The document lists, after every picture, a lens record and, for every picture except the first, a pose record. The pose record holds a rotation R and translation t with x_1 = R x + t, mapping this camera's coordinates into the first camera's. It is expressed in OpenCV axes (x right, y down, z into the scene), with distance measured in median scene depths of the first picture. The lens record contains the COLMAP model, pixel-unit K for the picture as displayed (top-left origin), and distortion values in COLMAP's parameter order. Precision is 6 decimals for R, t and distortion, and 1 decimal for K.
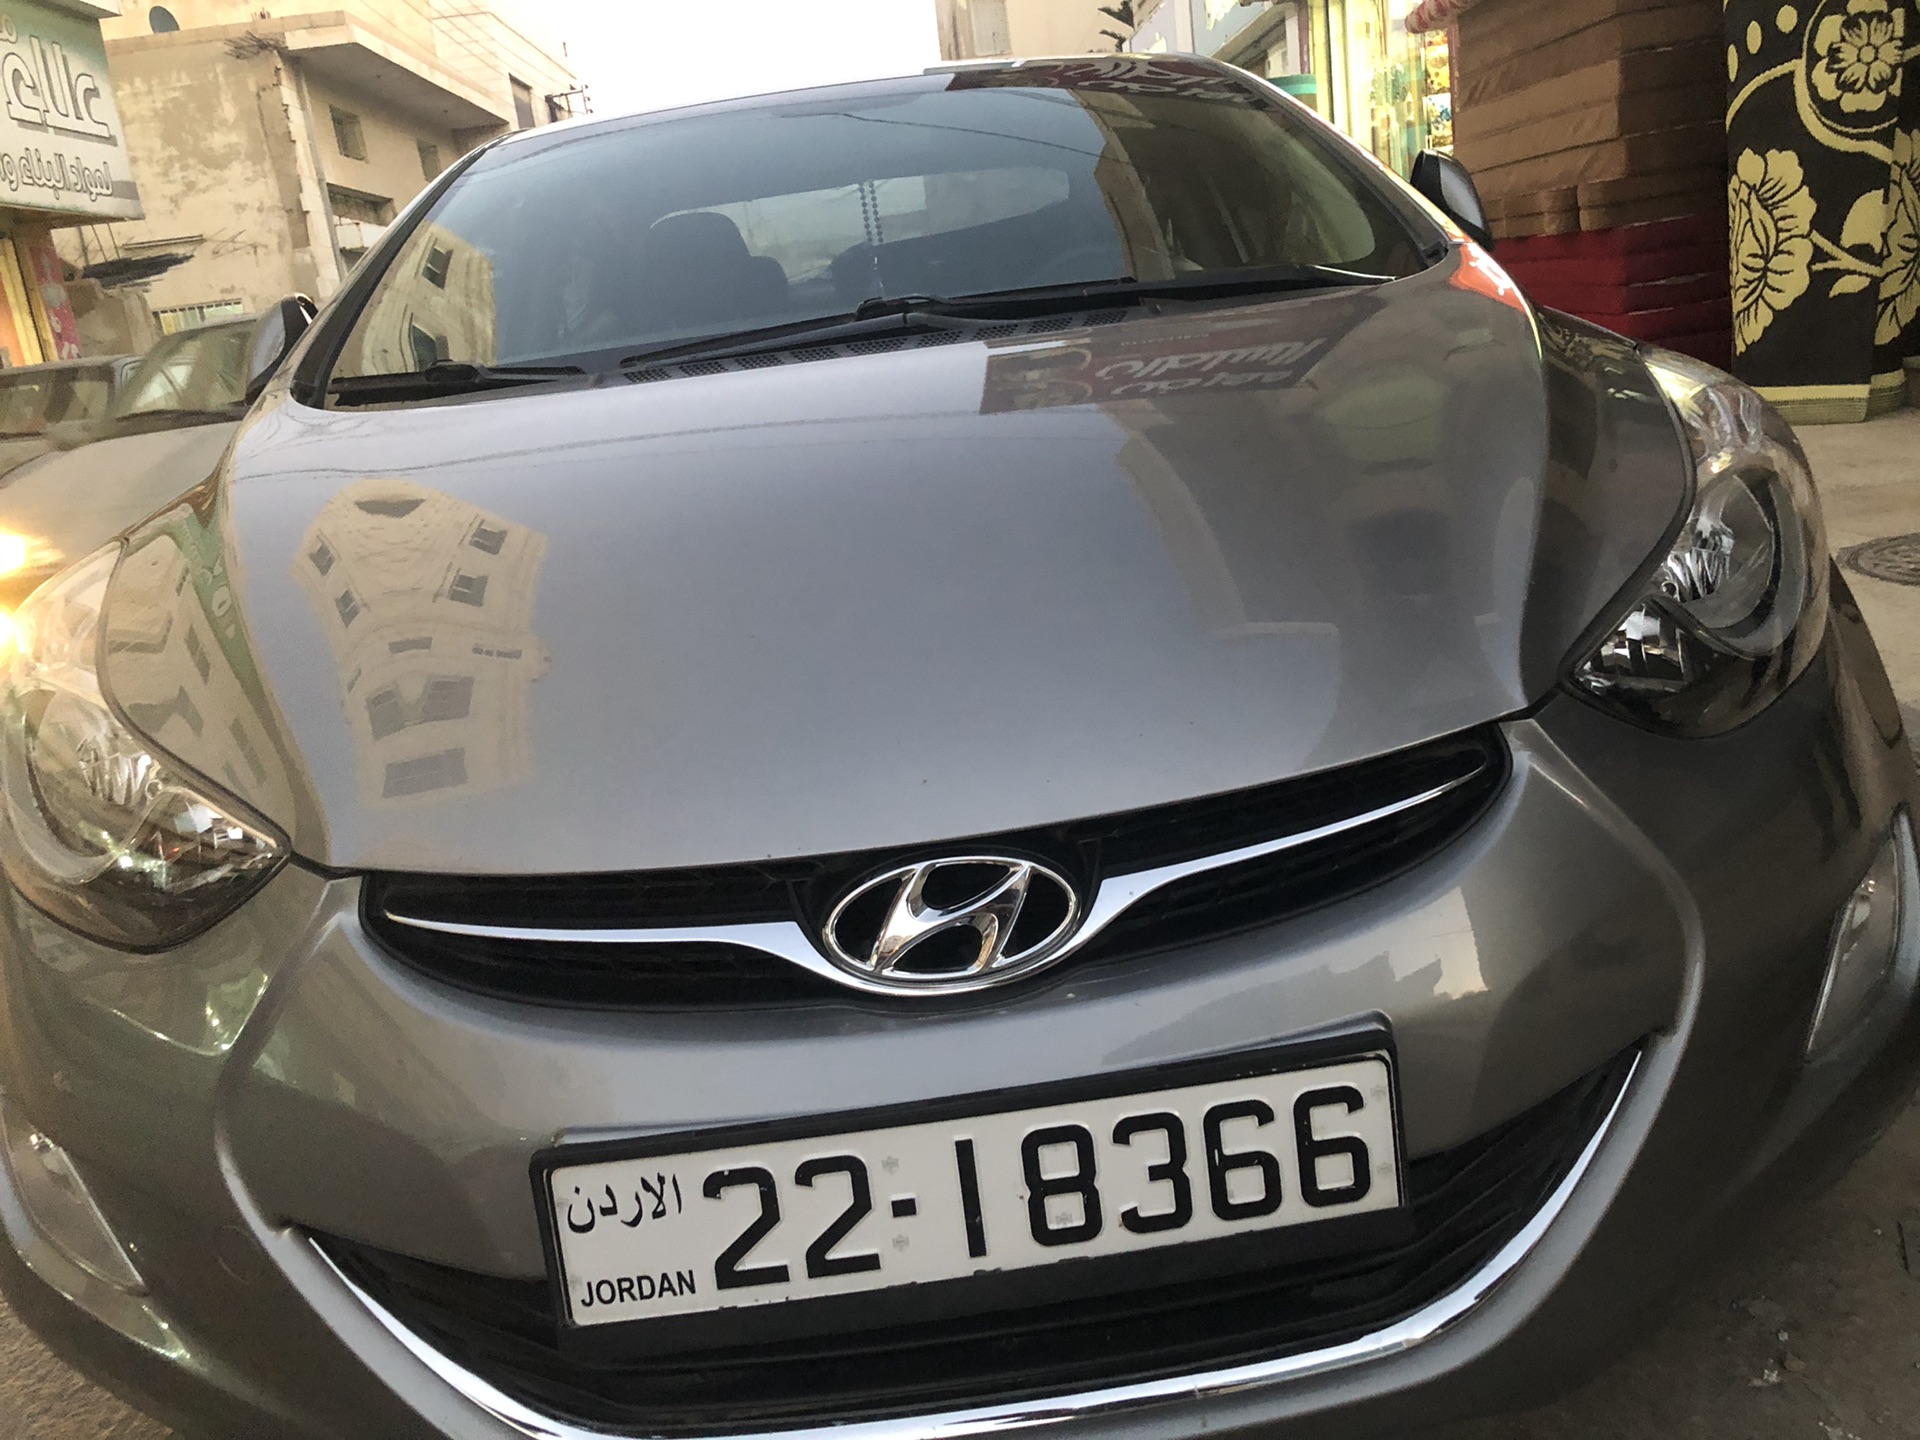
lens RADIAL K [[1567.5, 0, 983.7], [0, 1567.5, 698.8], [0, 0, 1]] dist [0.029367, -0.012047]
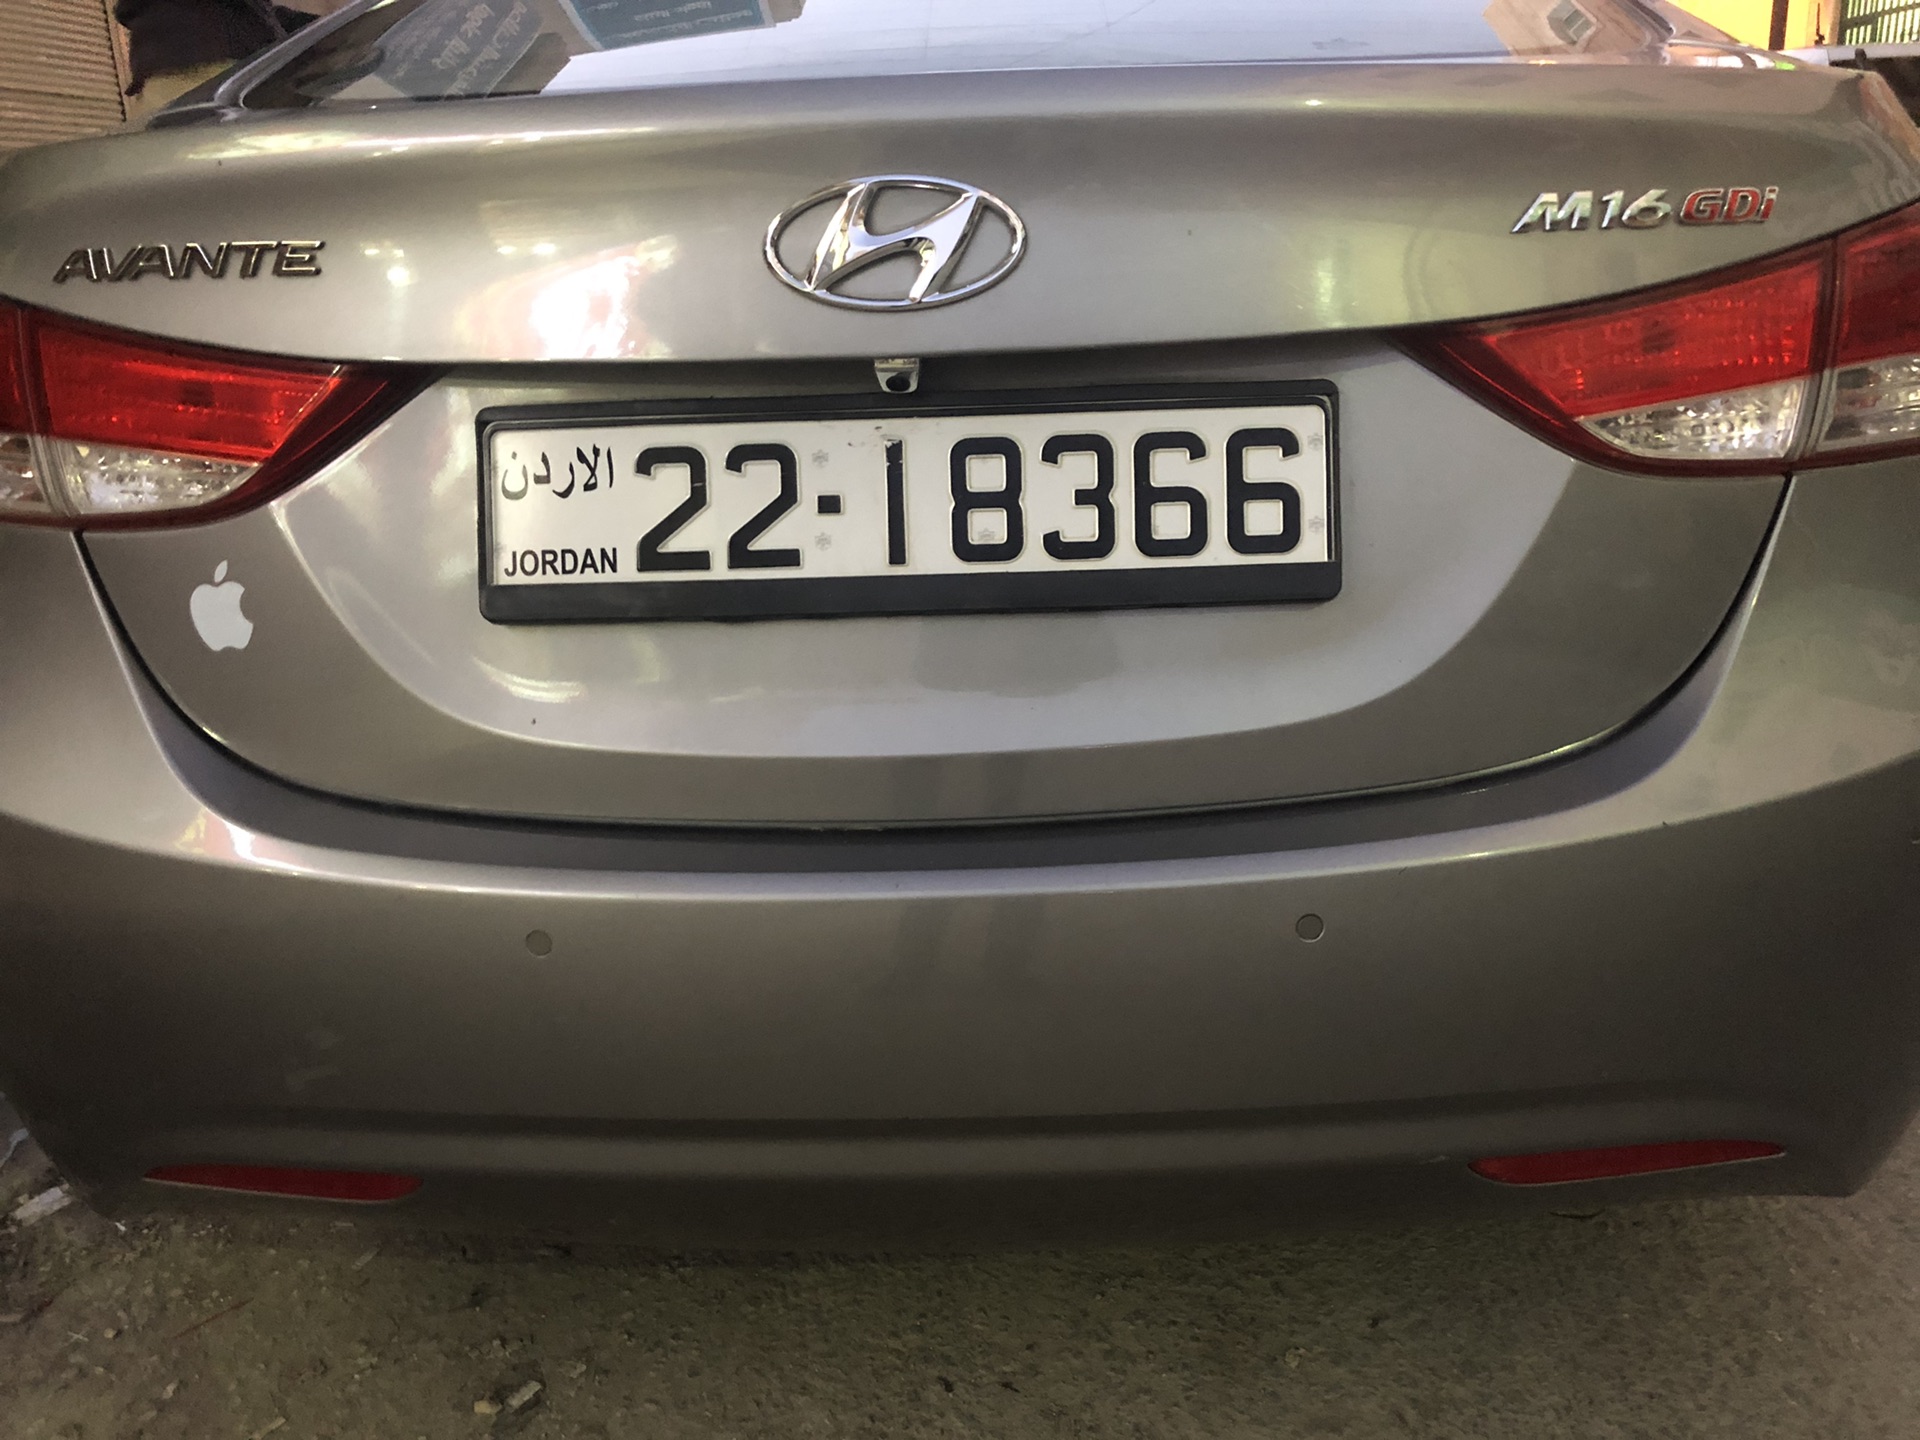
lens RADIAL K [[1567.5, 0, 955.8], [0, 1567.5, 694.7], [0, 0, 1]] dist [0.029367, -0.012047]
pose [[0.993212, 0.096977, -0.064223, 0.105403], [-0.103359, 0.989096, -0.104912, 0.536844], [0.053349, 0.110838, 0.992406, 0.020680]]
